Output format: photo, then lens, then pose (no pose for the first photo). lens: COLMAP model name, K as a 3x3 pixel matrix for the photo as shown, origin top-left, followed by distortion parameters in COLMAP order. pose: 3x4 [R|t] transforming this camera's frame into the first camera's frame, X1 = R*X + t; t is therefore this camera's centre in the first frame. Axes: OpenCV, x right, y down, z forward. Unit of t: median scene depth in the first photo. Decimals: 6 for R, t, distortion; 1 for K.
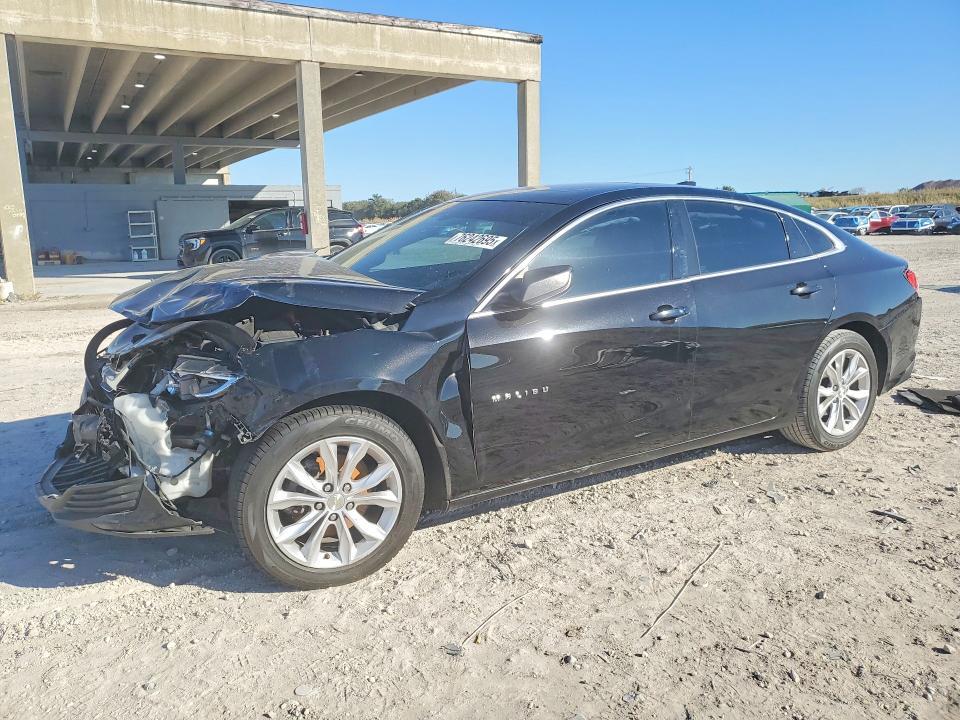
lens RADIAL K [[727.7, 0, 476.2], [0, 727.7, 353.6], [0, 0, 1]] dist [0.007066, -0.001635]
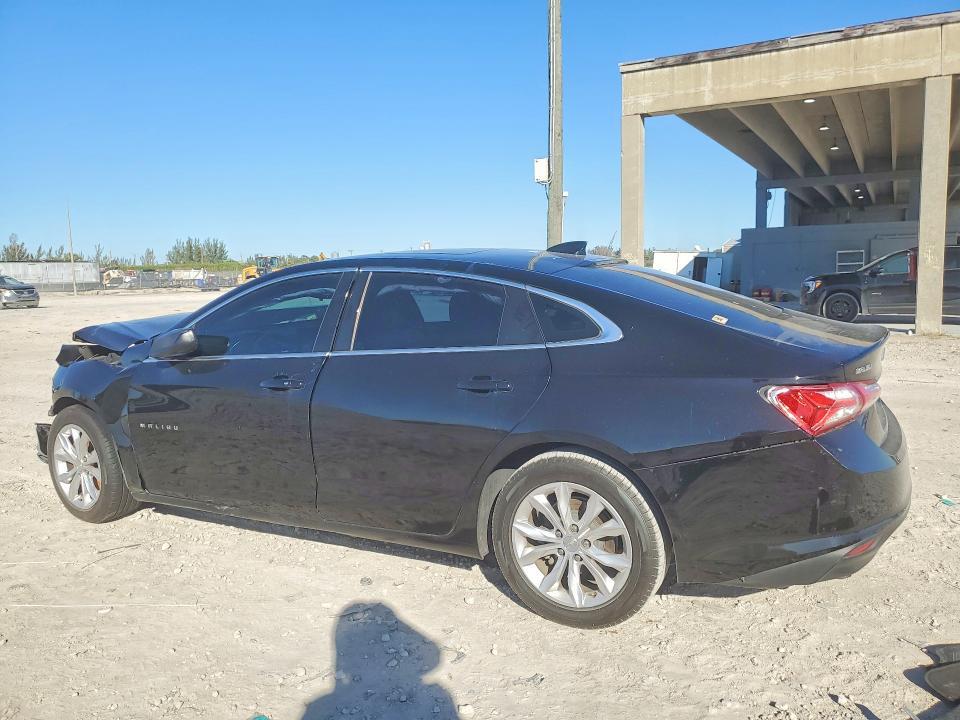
lens RADIAL K [[727.7, 0, 475.9], [0, 727.7, 363.9], [0, 0, 1]] dist [0.007066, -0.001635]
pose [[0.538129, 0.109383, -0.835735, 0.245841], [-0.138872, 0.989499, 0.040089, -0.031764], [0.831343, 0.094487, 0.547668, 0.128828]]
